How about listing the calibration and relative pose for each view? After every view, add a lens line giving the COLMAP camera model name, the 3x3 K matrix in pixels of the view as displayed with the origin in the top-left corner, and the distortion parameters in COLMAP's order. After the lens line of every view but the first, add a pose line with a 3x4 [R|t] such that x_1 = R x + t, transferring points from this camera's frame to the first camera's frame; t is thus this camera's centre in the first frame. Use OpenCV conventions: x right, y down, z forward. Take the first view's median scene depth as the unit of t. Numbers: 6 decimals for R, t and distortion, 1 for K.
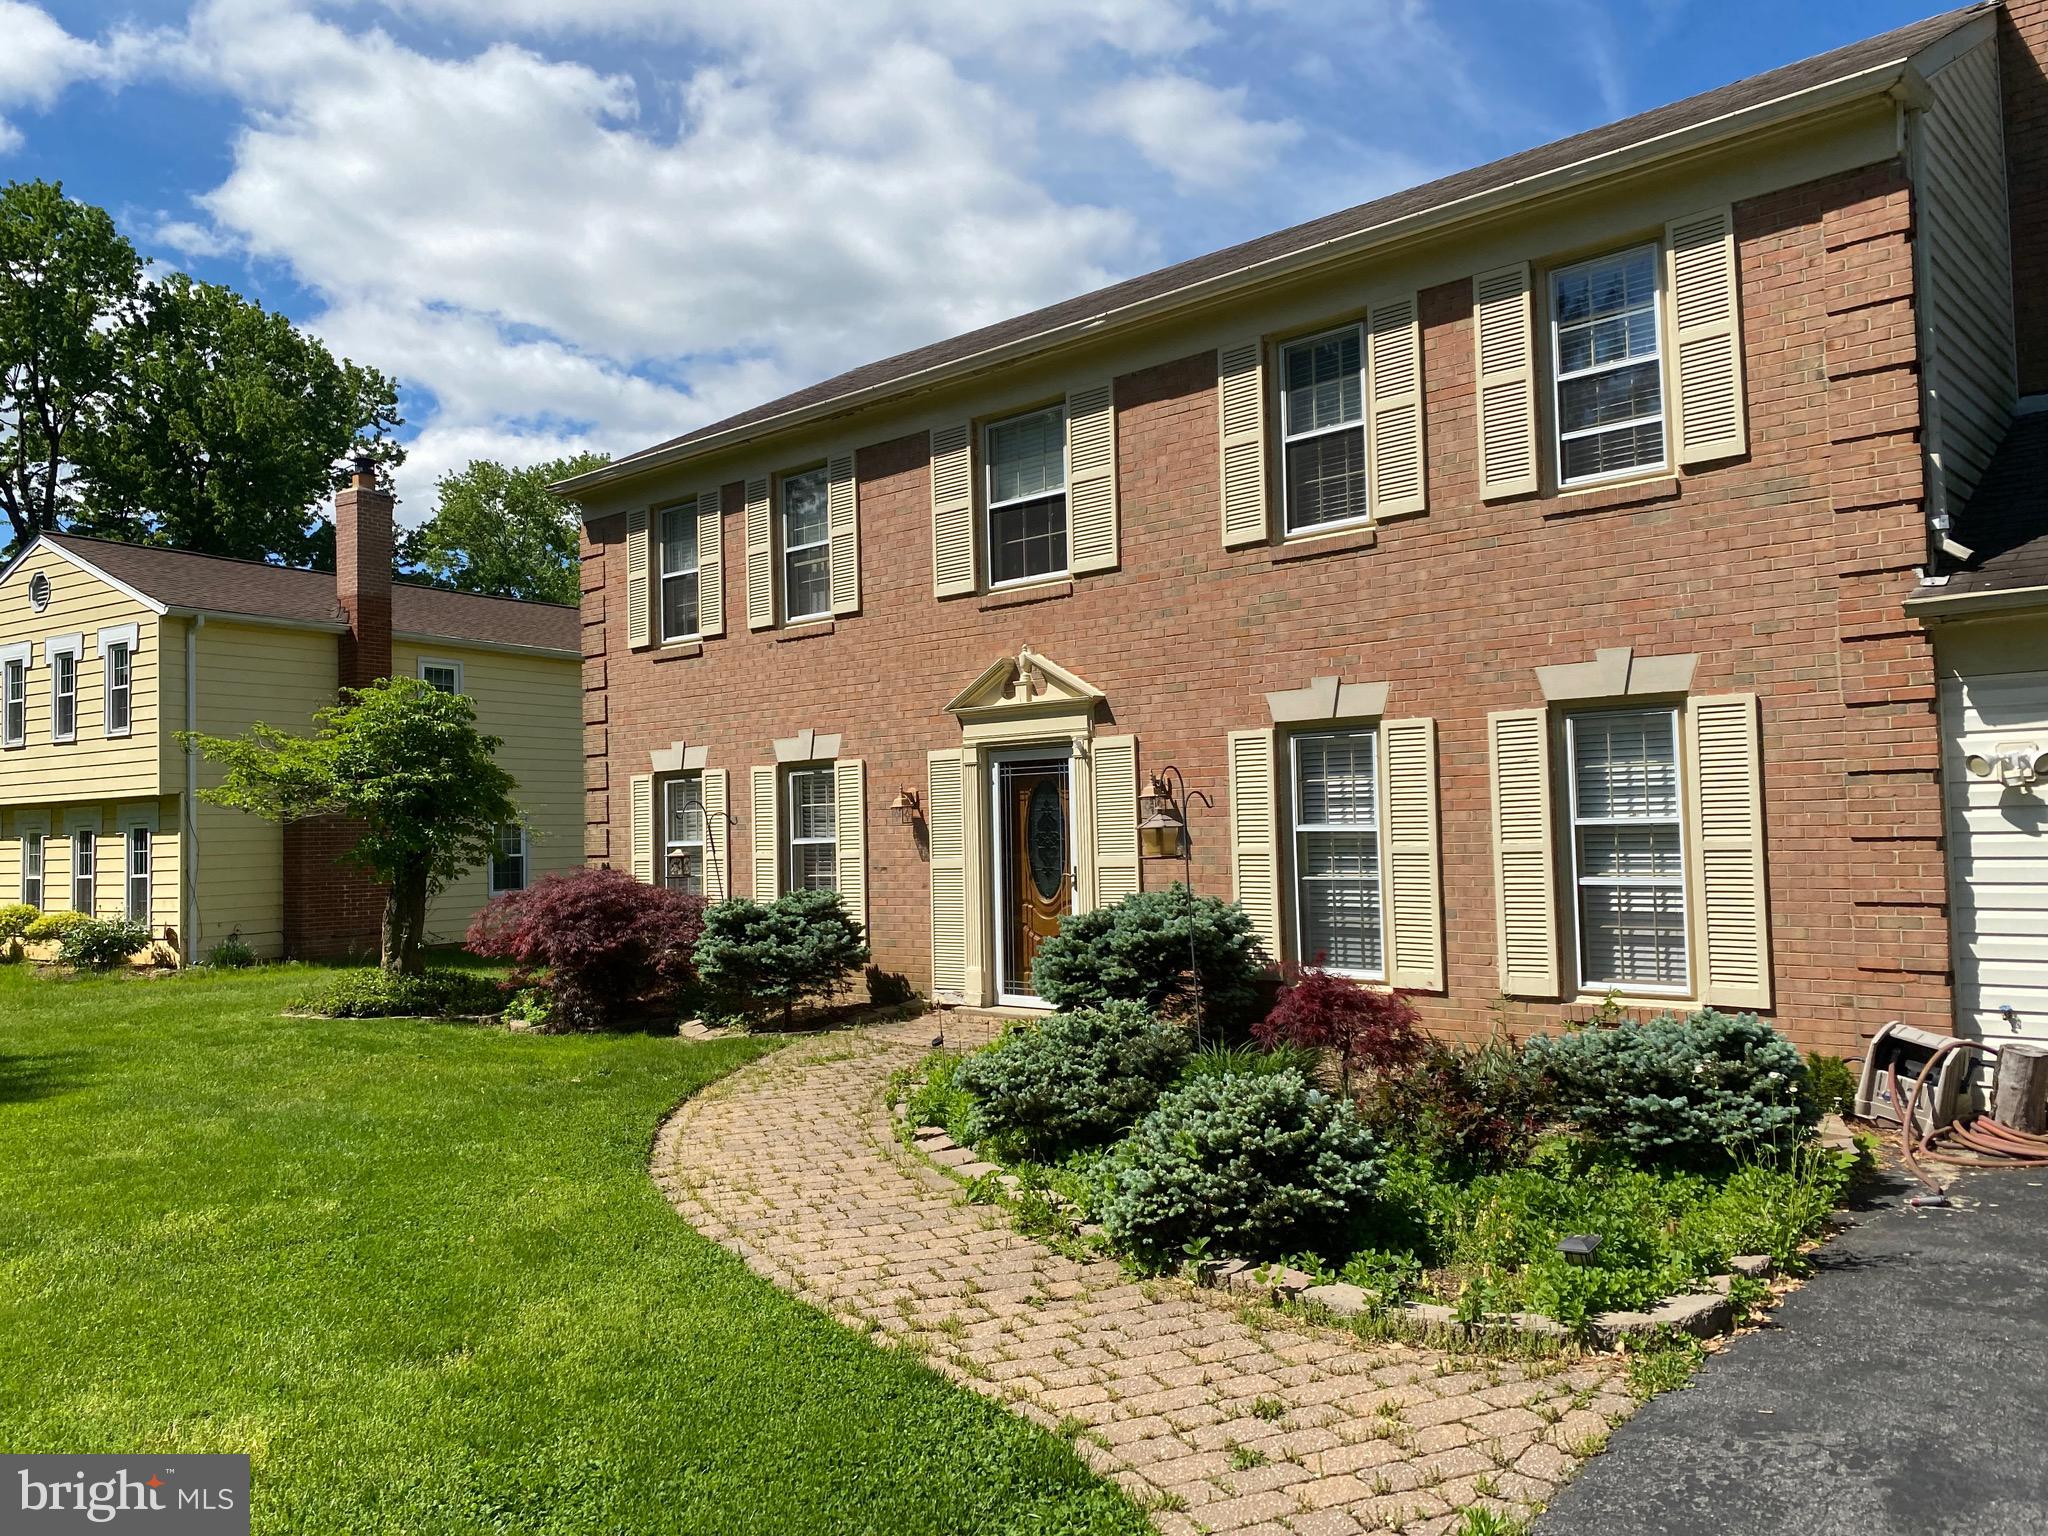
lens RADIAL K [[1558.0, 0, 1031.8], [0, 1558.0, 763.6], [0, 0, 1]] dist [0.094509, -0.132924]
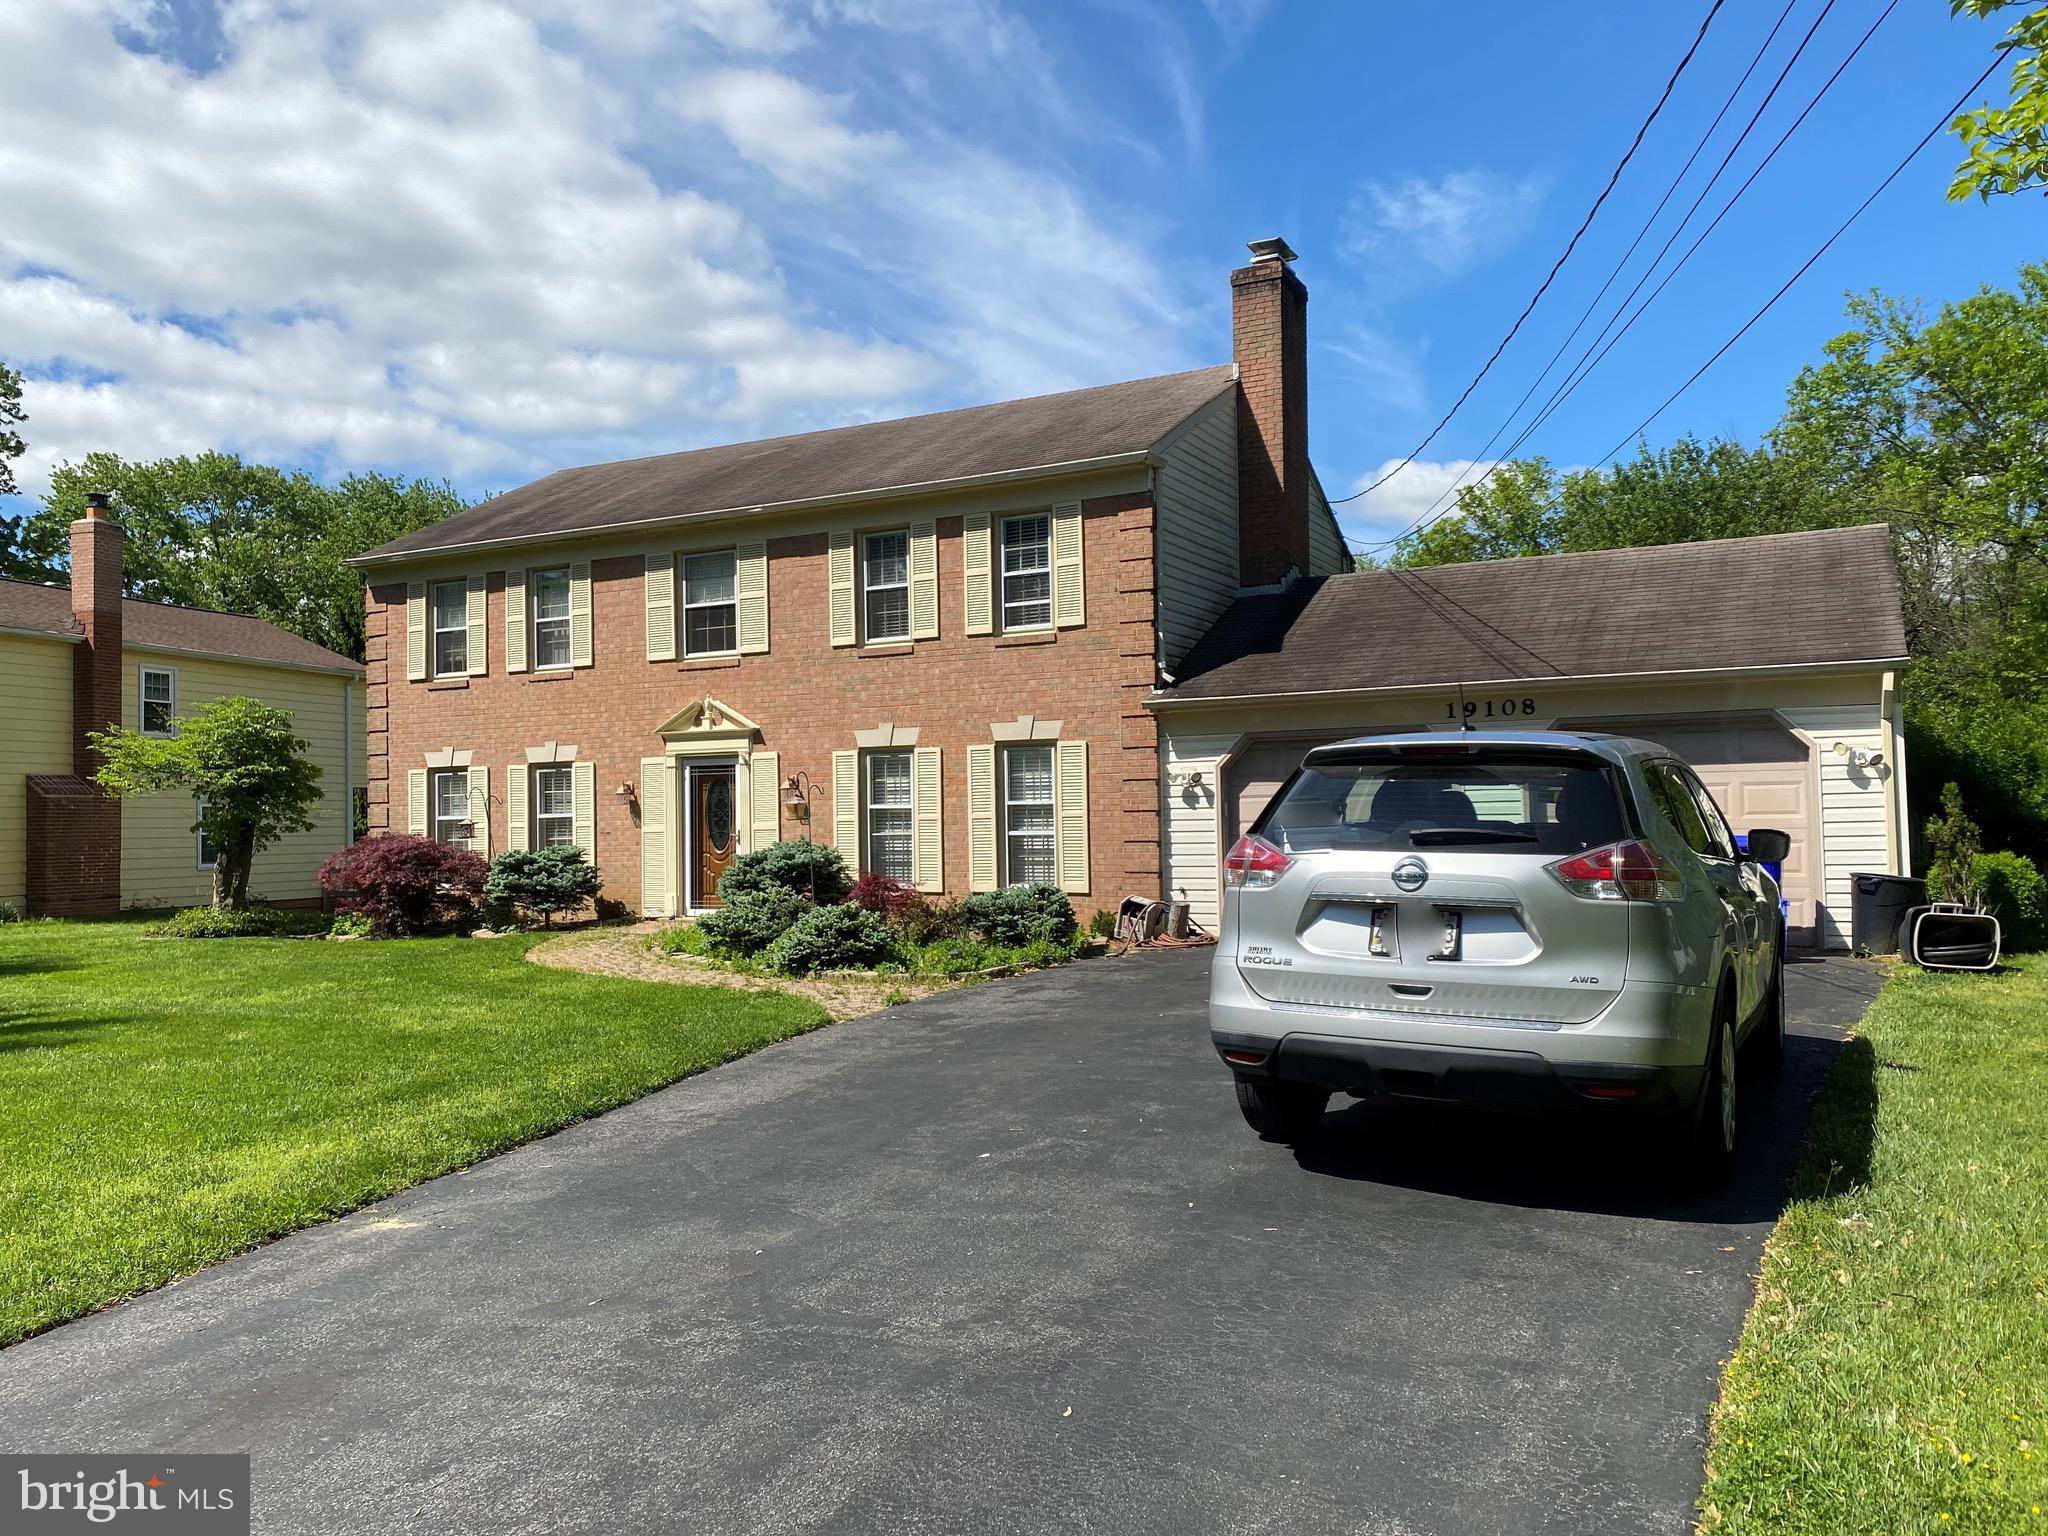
lens RADIAL K [[1550.2, 0, 1028.6], [0, 1550.2, 783.3], [0, 0, 1]] dist [0.051304, -0.060513]
pose [[0.969003, 0.013950, 0.246653, -0.092455], [-0.017312, 0.999784, 0.011466, -0.009002], [-0.246440, -0.015381, 0.969036, -0.766457]]
